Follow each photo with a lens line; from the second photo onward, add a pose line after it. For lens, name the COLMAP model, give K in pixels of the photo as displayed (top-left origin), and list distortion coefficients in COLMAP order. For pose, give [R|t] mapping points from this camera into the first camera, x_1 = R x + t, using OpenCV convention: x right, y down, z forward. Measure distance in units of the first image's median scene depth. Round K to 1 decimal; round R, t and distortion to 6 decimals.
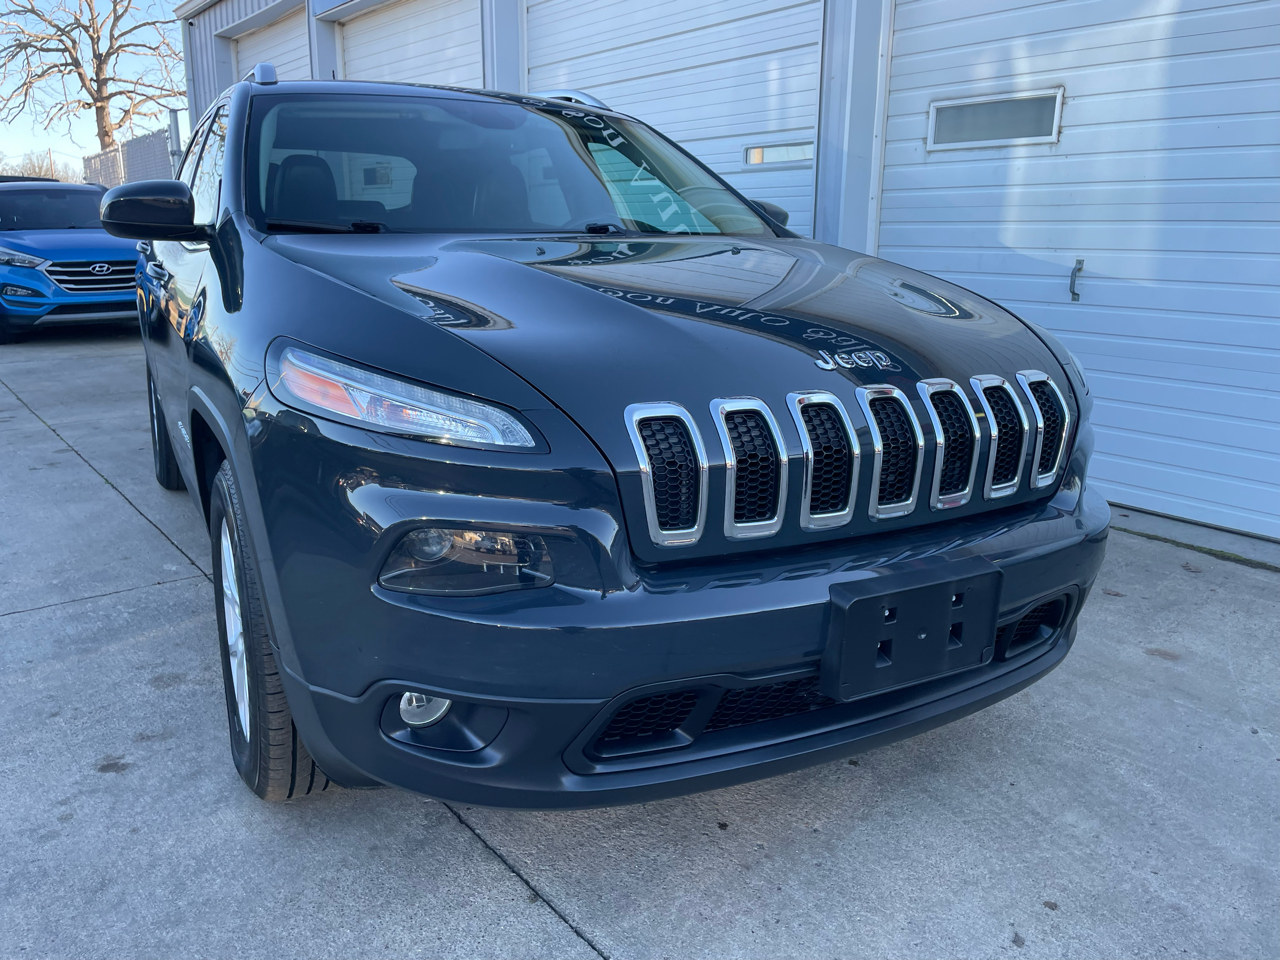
lens RADIAL K [[964.6, 0, 625.6], [0, 964.6, 470.7], [0, 0, 1]] dist [0.092419, -0.116768]
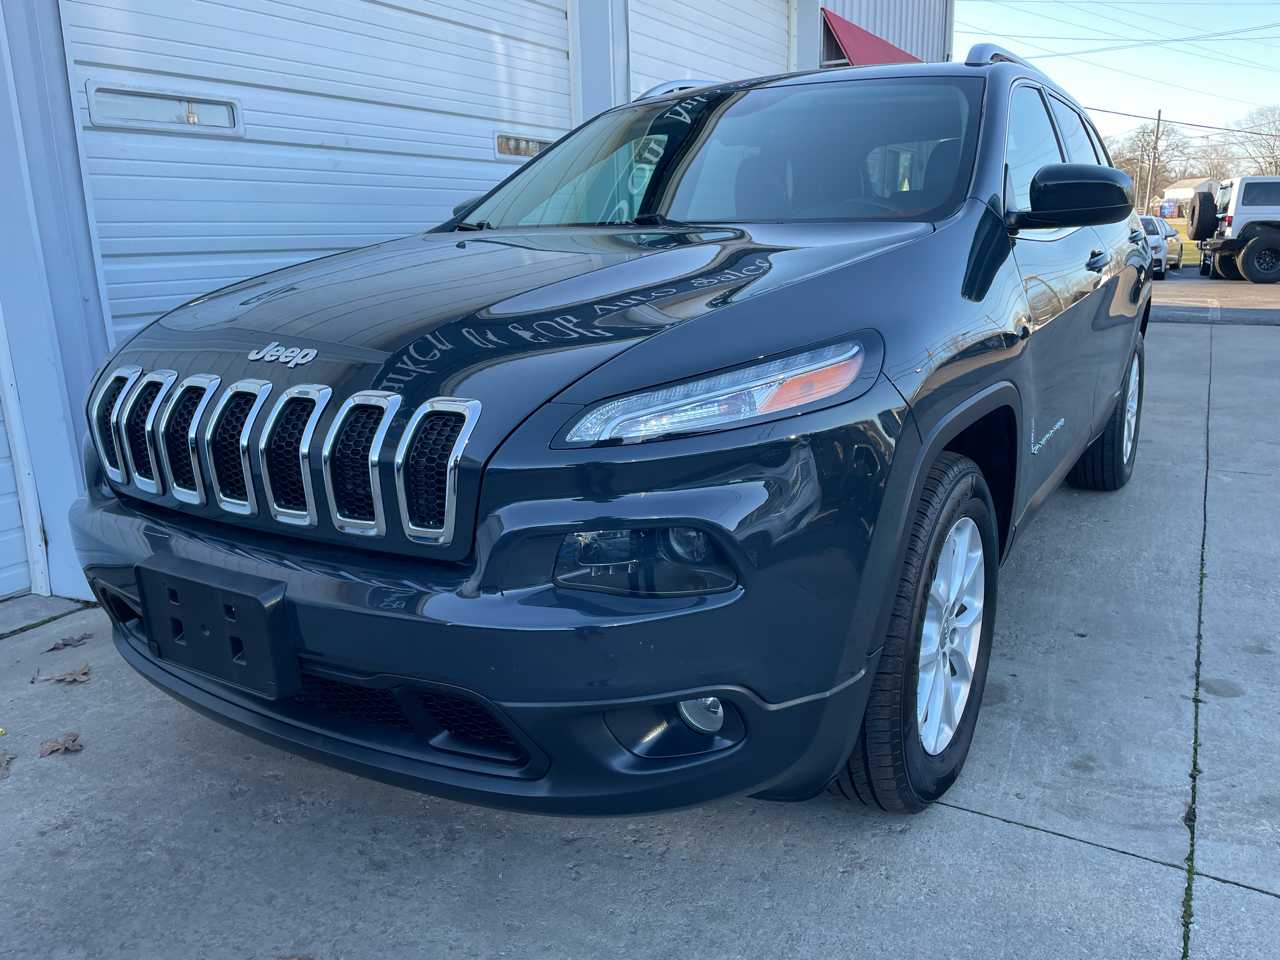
lens RADIAL K [[964.6, 0, 633.4], [0, 964.6, 482.3], [0, 0, 1]] dist [0.092419, -0.116768]
pose [[-0.380539, -0.231202, 0.895397, -0.844828], [0.237317, 0.911402, 0.336194, -0.327913], [-0.893795, 0.340428, -0.291956, 1.323670]]
